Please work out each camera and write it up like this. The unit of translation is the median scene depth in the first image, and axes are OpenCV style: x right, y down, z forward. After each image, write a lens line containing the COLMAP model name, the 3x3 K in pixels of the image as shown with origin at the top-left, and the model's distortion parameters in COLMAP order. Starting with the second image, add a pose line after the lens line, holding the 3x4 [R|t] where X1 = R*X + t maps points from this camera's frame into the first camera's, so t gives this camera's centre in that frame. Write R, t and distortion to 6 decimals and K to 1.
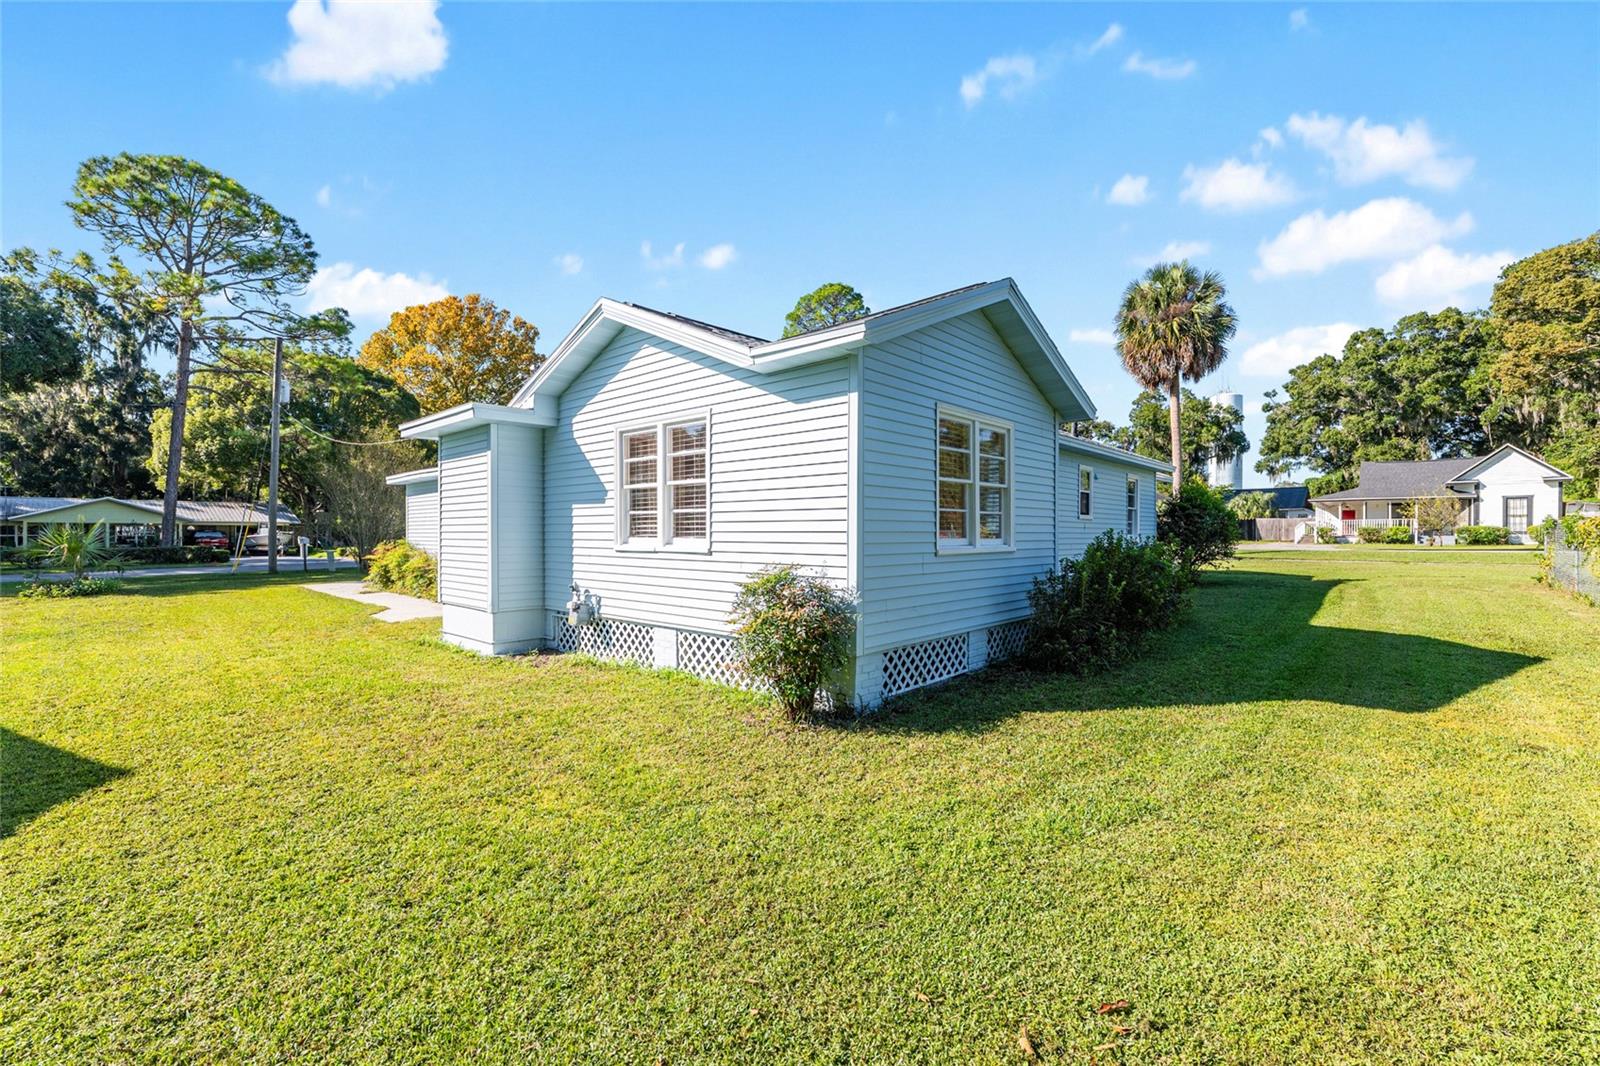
lens RADIAL K [[683.2, 0, 802.8], [0, 683.2, 525.8], [0, 0, 1]] dist [0.000795, -0.000172]
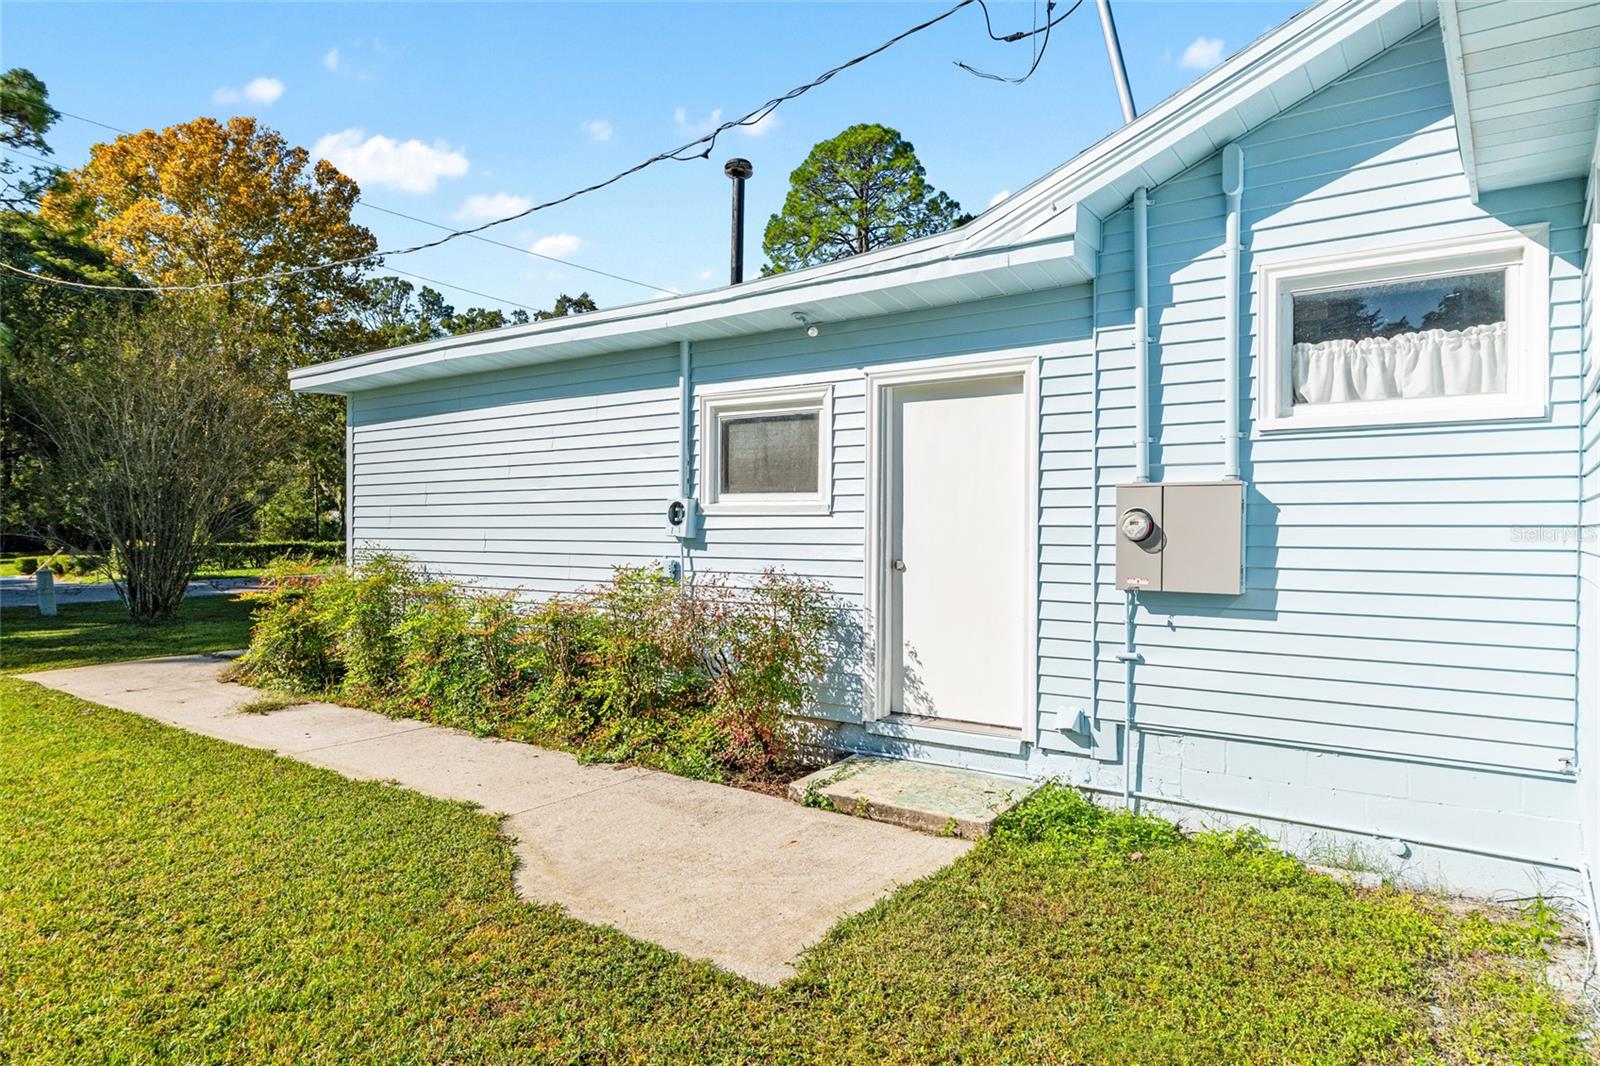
lens RADIAL K [[972.4, 0, 793.0], [0, 972.4, 538.8], [0, 0, 1]] dist [-0.001585, -0.000566]
pose [[0.994426, 0.002862, 0.105399, -0.109138], [-0.004474, 0.999877, 0.015060, 0.003414], [-0.105343, -0.015448, 0.994316, 0.132387]]
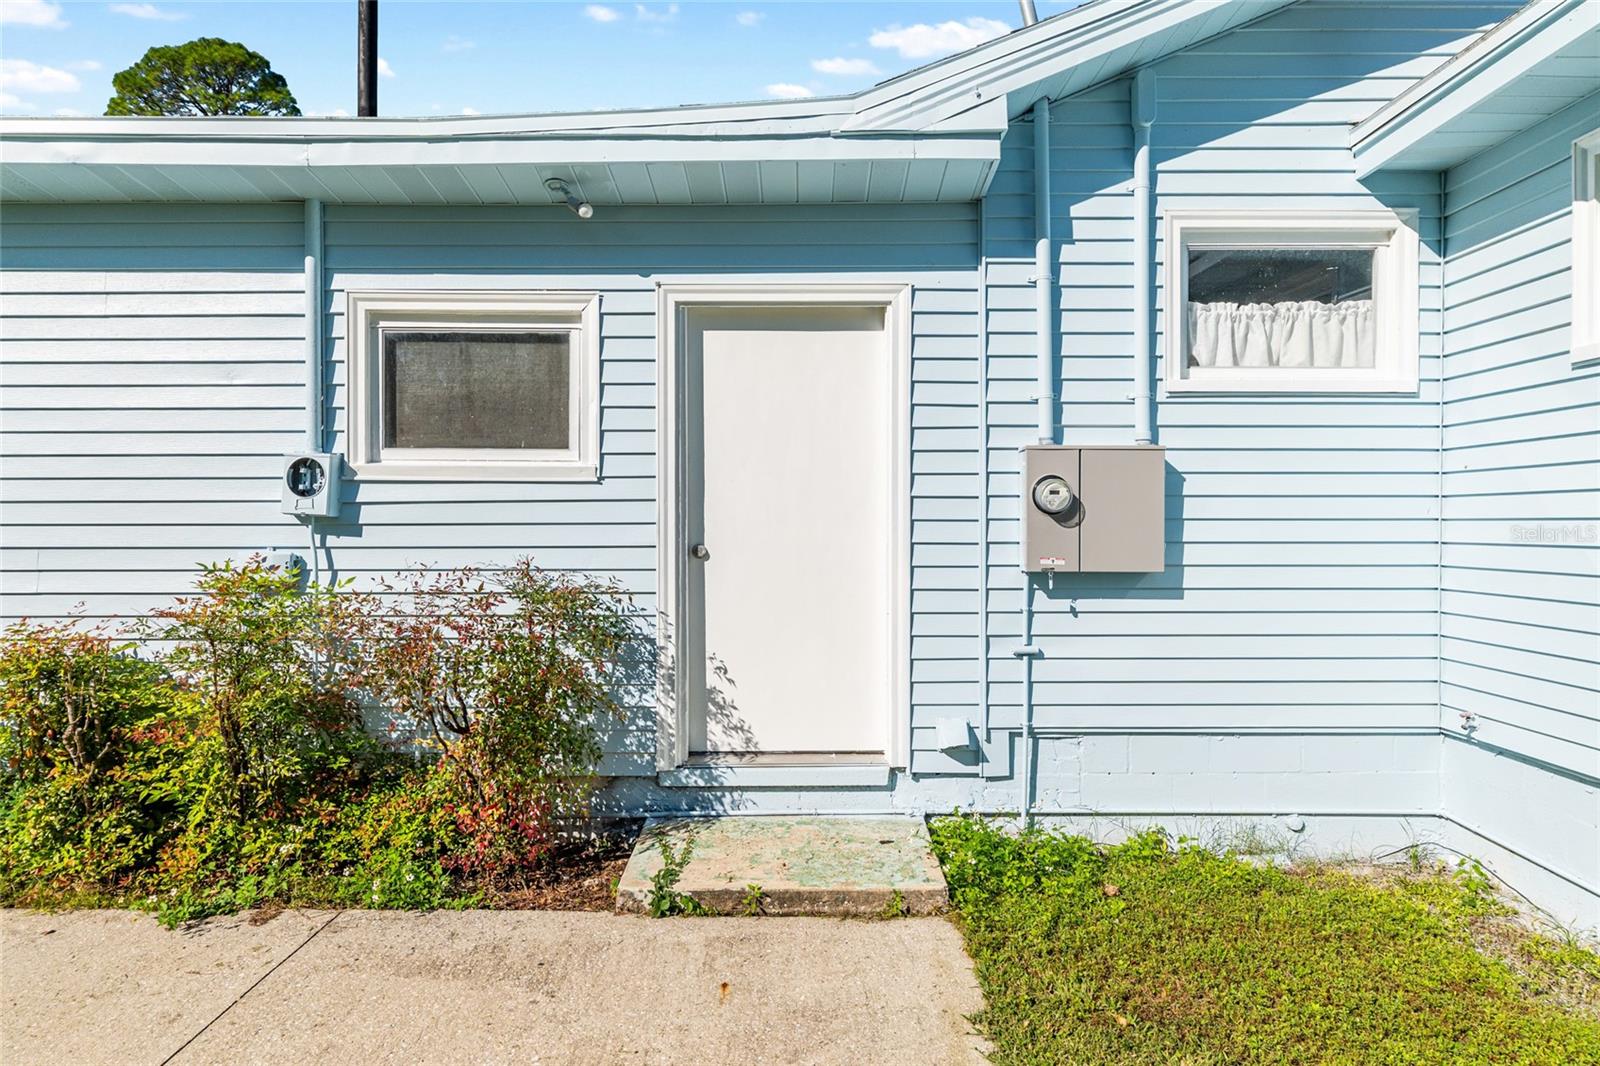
lens RADIAL K [[972.4, 0, 801.3], [0, 972.4, 532.5], [0, 0, 1]] dist [-0.001585, -0.000566]
pose [[0.741445, -0.006834, 0.670979, -0.123520], [-0.002864, 0.999907, 0.013348, 0.004557], [-0.671007, -0.011818, 0.741356, 0.157518]]
